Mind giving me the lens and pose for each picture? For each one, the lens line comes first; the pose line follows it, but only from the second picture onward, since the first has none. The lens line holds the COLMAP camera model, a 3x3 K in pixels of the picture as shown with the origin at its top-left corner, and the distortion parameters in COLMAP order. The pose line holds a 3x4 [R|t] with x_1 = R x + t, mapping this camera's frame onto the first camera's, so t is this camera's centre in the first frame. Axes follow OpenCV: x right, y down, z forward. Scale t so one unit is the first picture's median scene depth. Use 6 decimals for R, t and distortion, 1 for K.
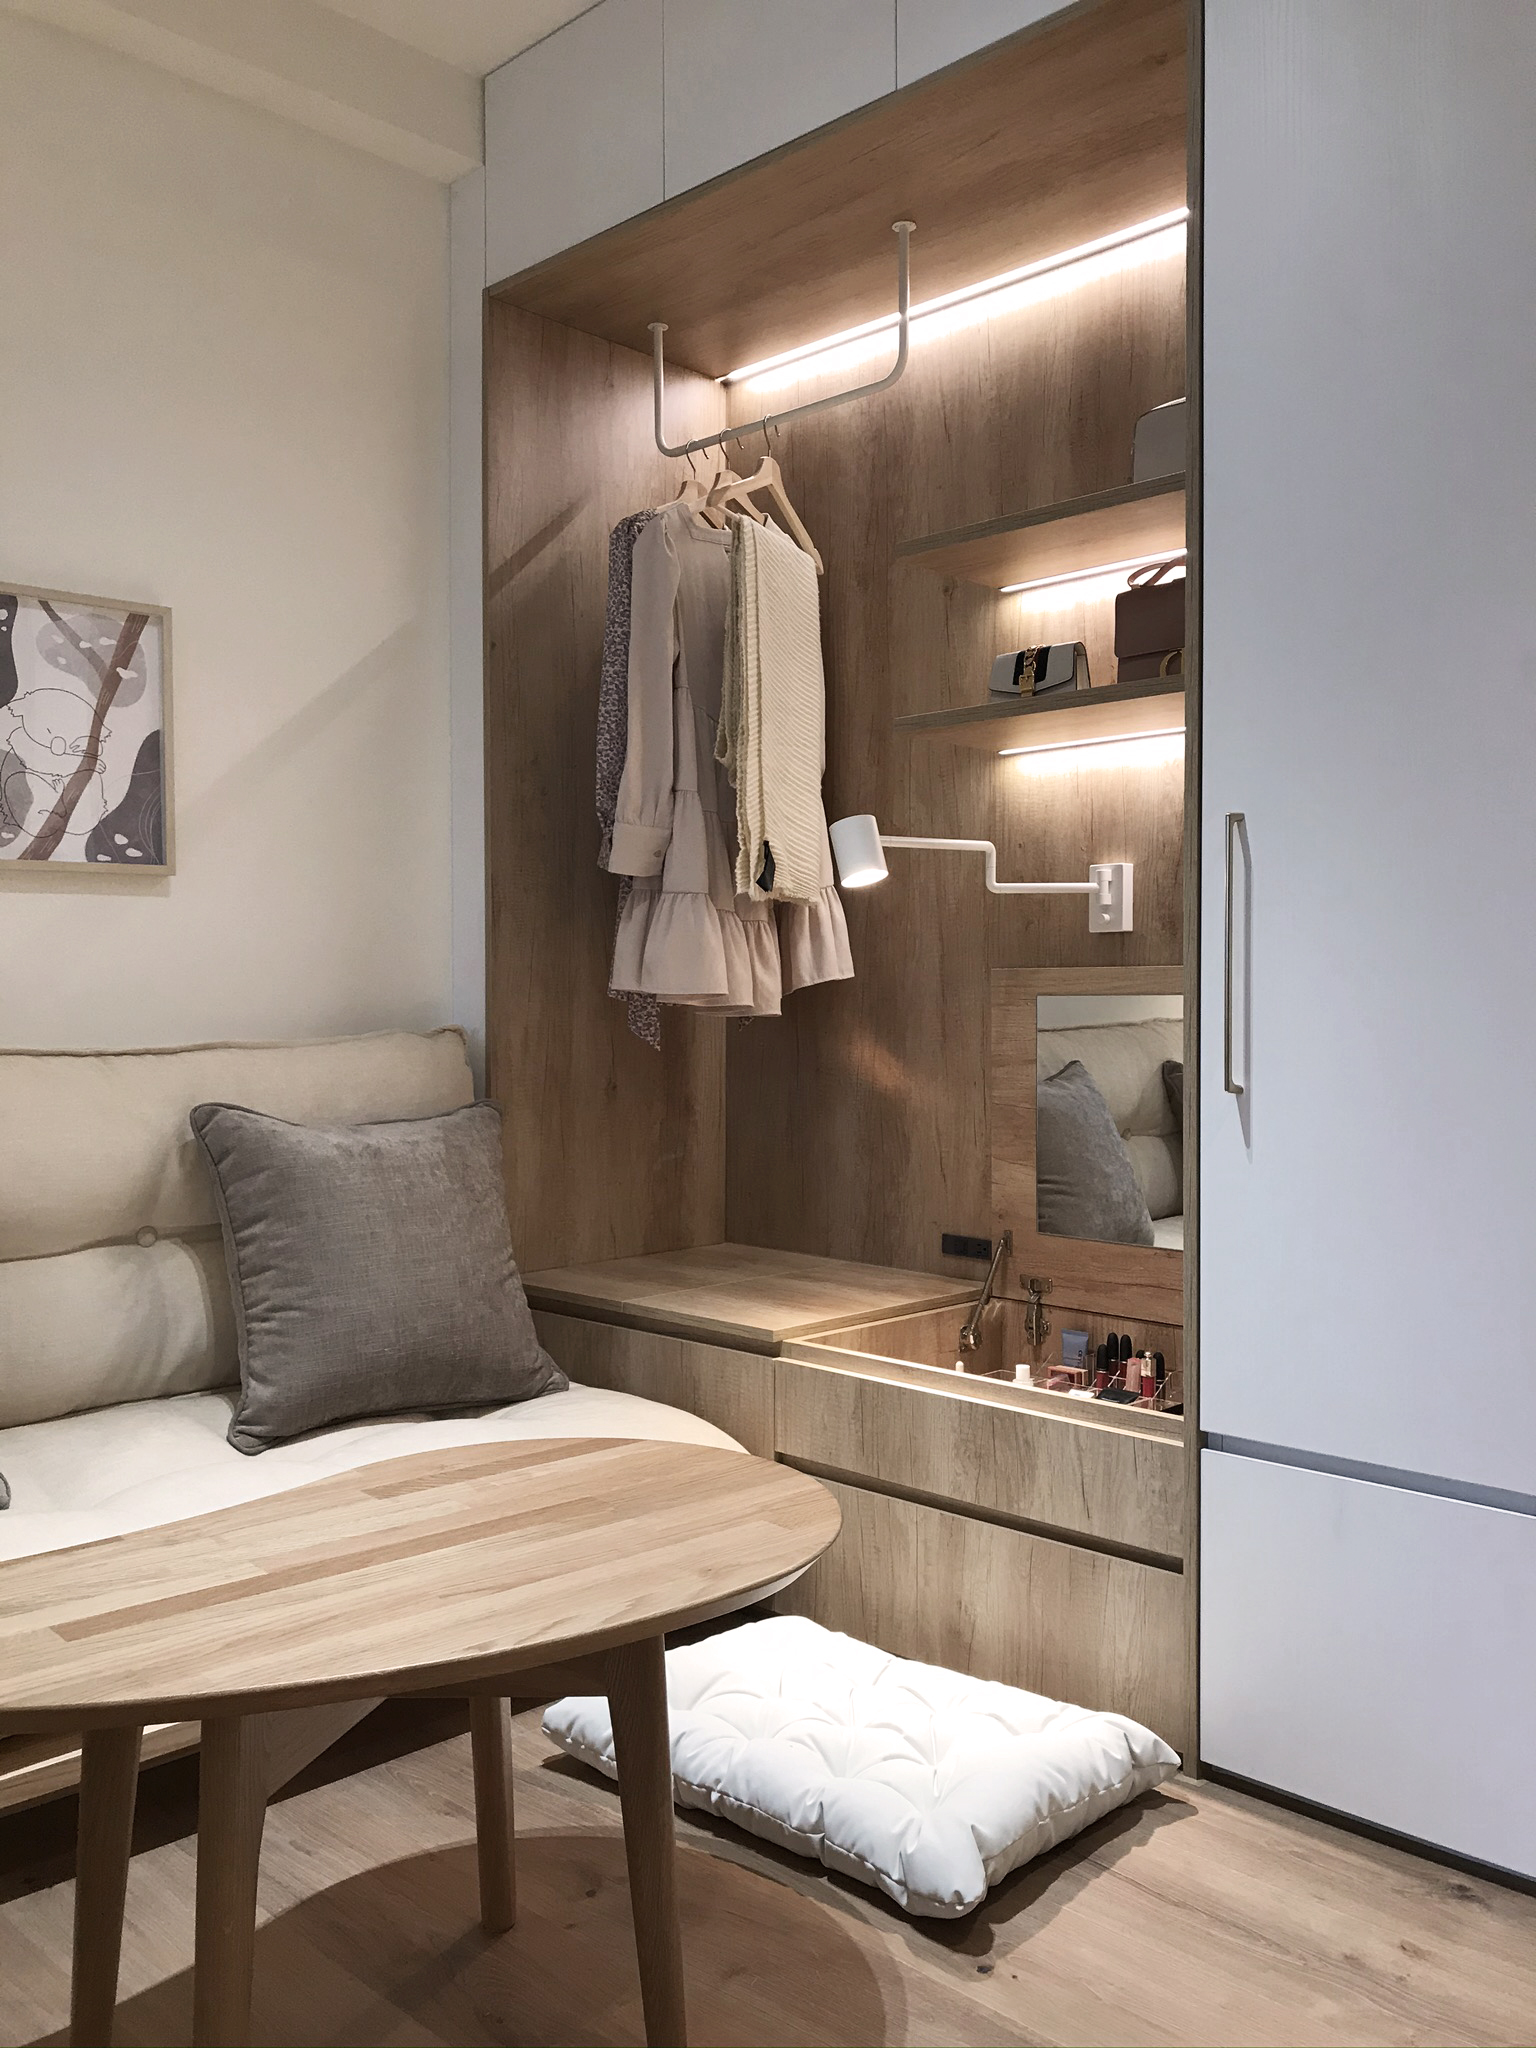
lens RADIAL K [[1648.1, 0, 802.9], [0, 1648.1, 1009.2], [0, 0, 1]] dist [0.092440, -0.116331]
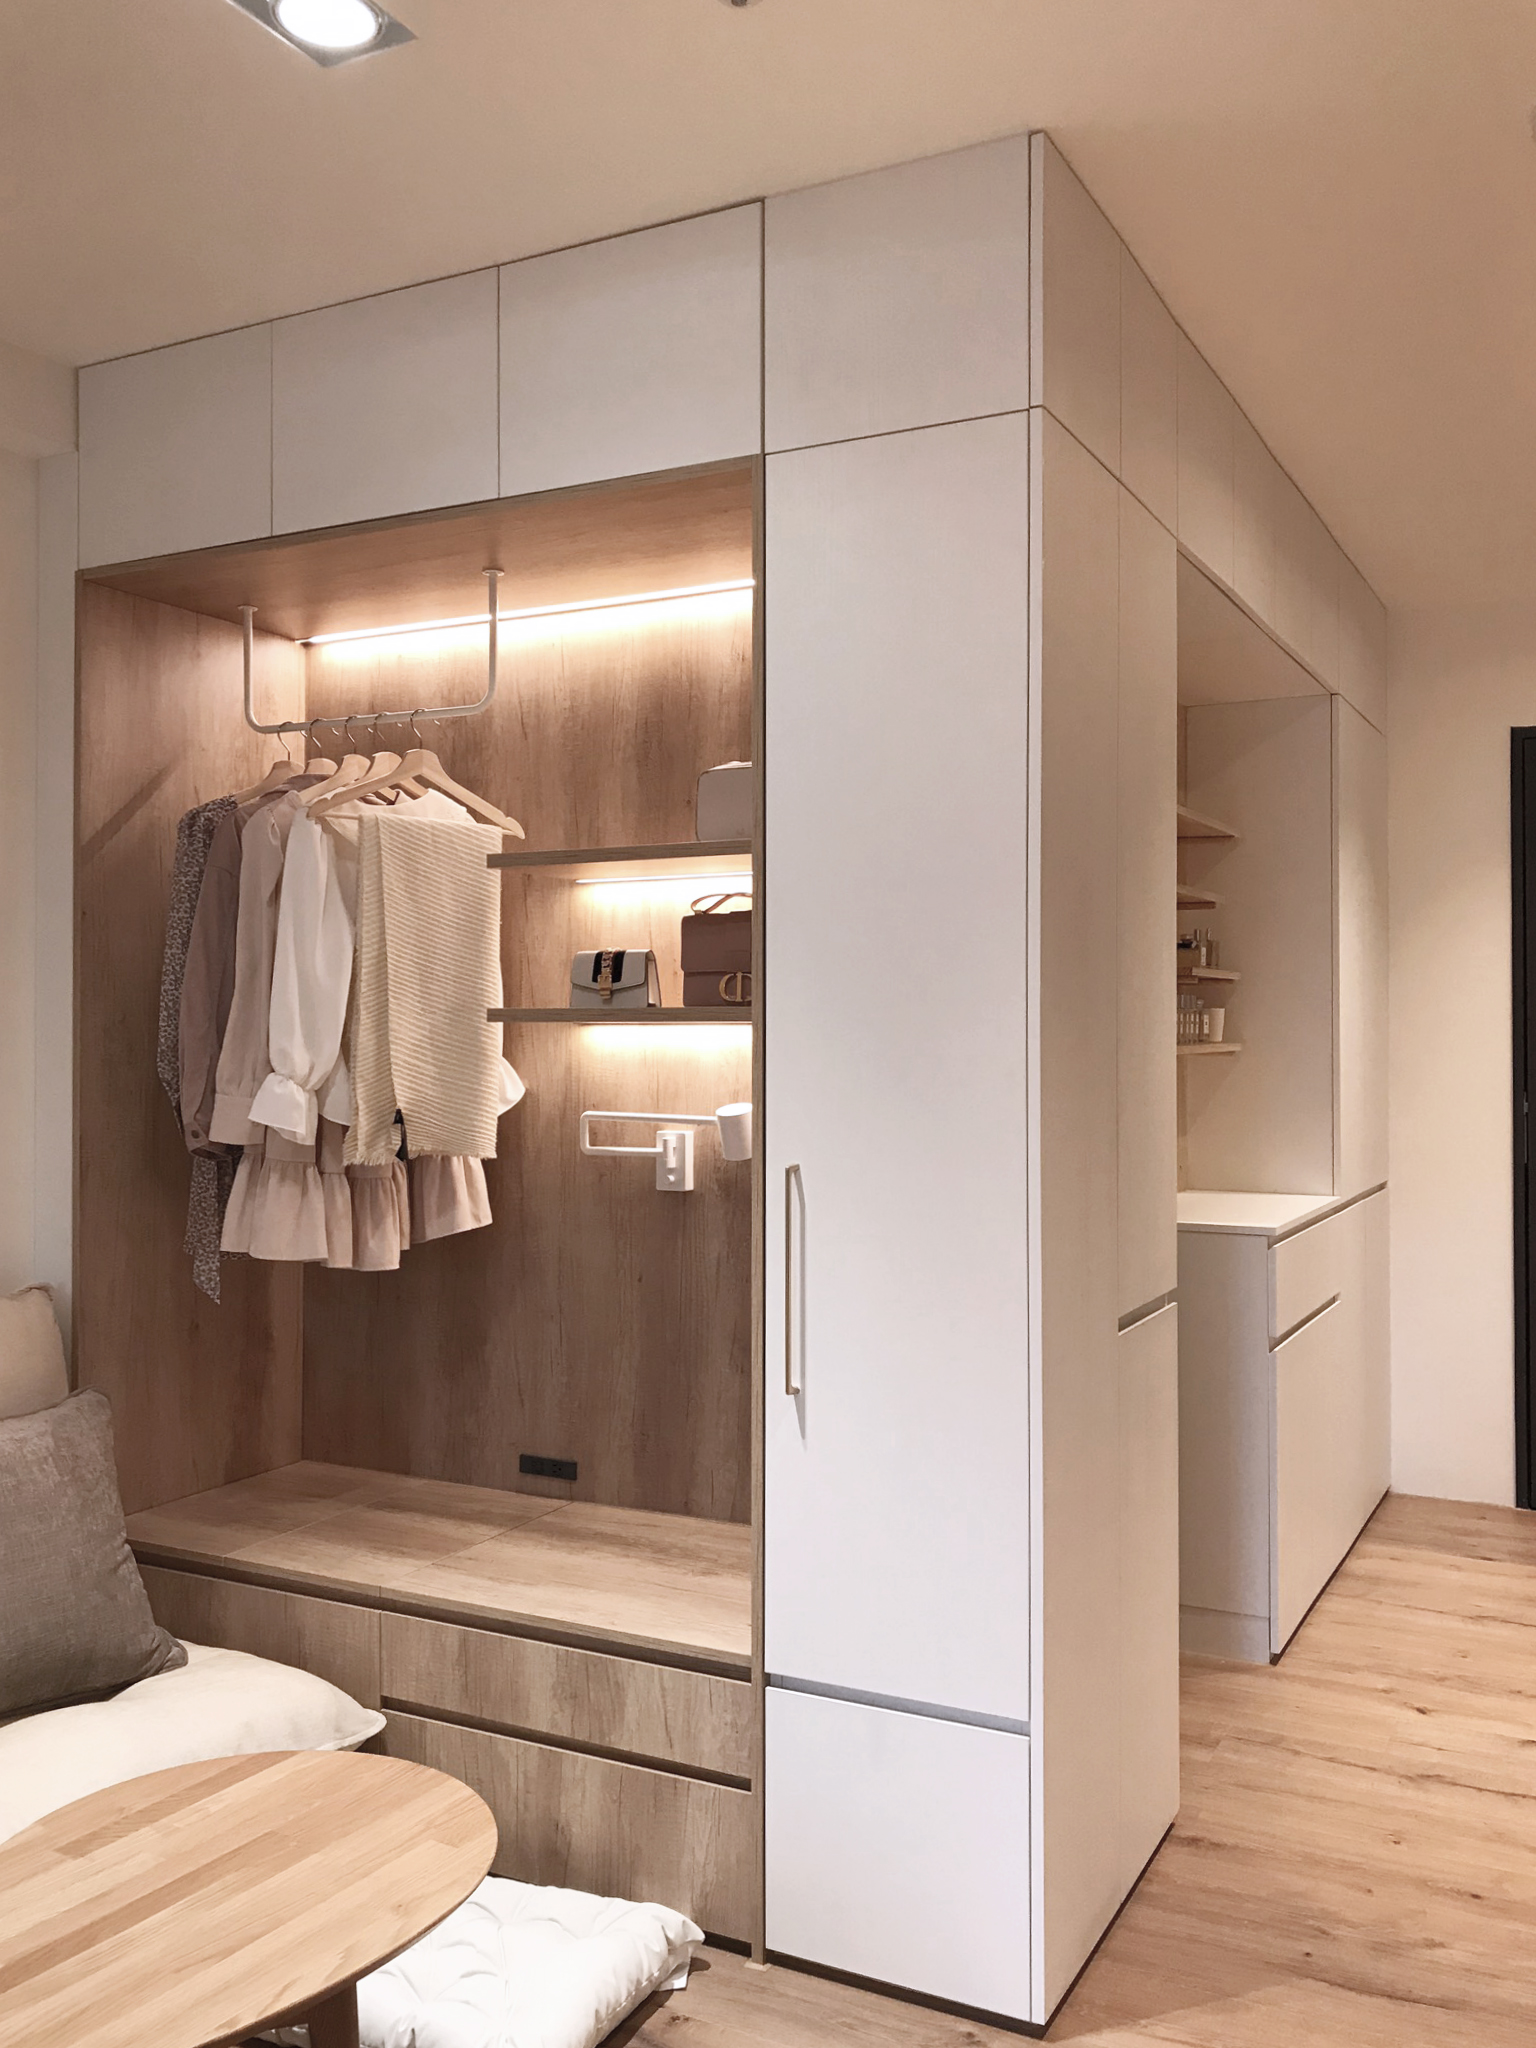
lens RADIAL K [[1676.1, 0, 768.0], [0, 1676.1, 1024.0], [0, 0, 1]] dist [0.039490, -0.001030]
pose [[0.961545, 0.002950, 0.274633, -0.076246], [0.001214, 0.999887, -0.014991, -0.155302], [-0.274646, 0.014748, 0.961432, -0.146601]]
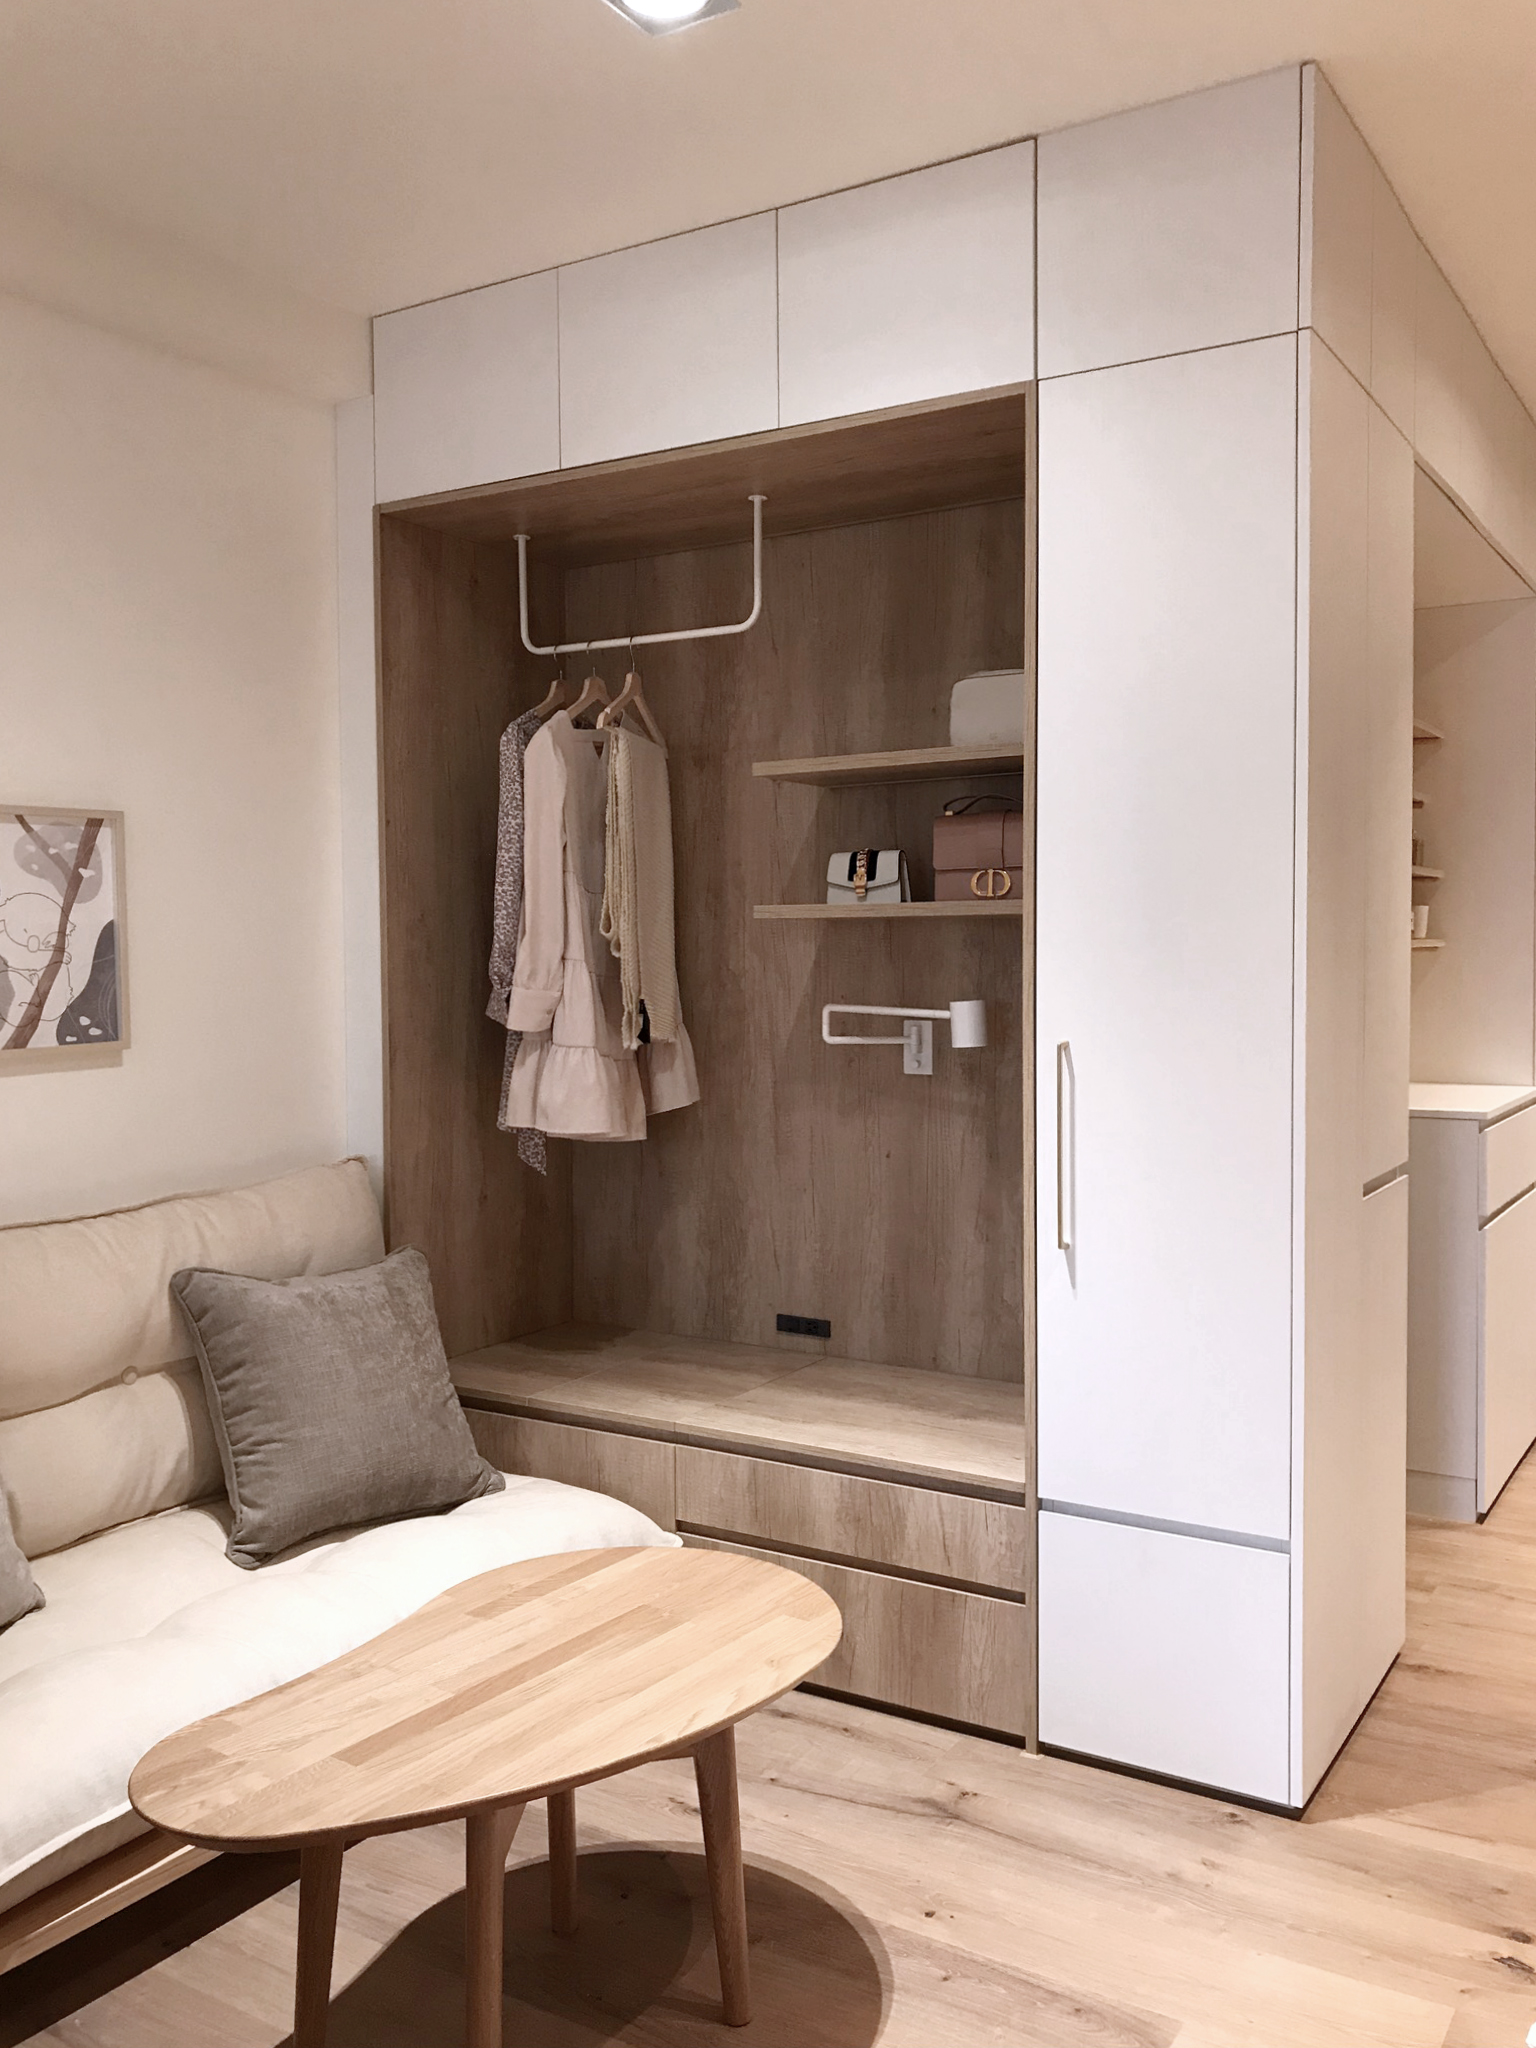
lens RADIAL K [[1648.1, 0, 802.9], [0, 1648.1, 1009.2], [0, 0, 1]] dist [0.092440, -0.116331]
pose [[0.976678, -0.011209, 0.214418, -0.178657], [0.005576, 0.999624, 0.026854, -0.138285], [-0.214638, -0.025032, 0.976373, -0.203025]]
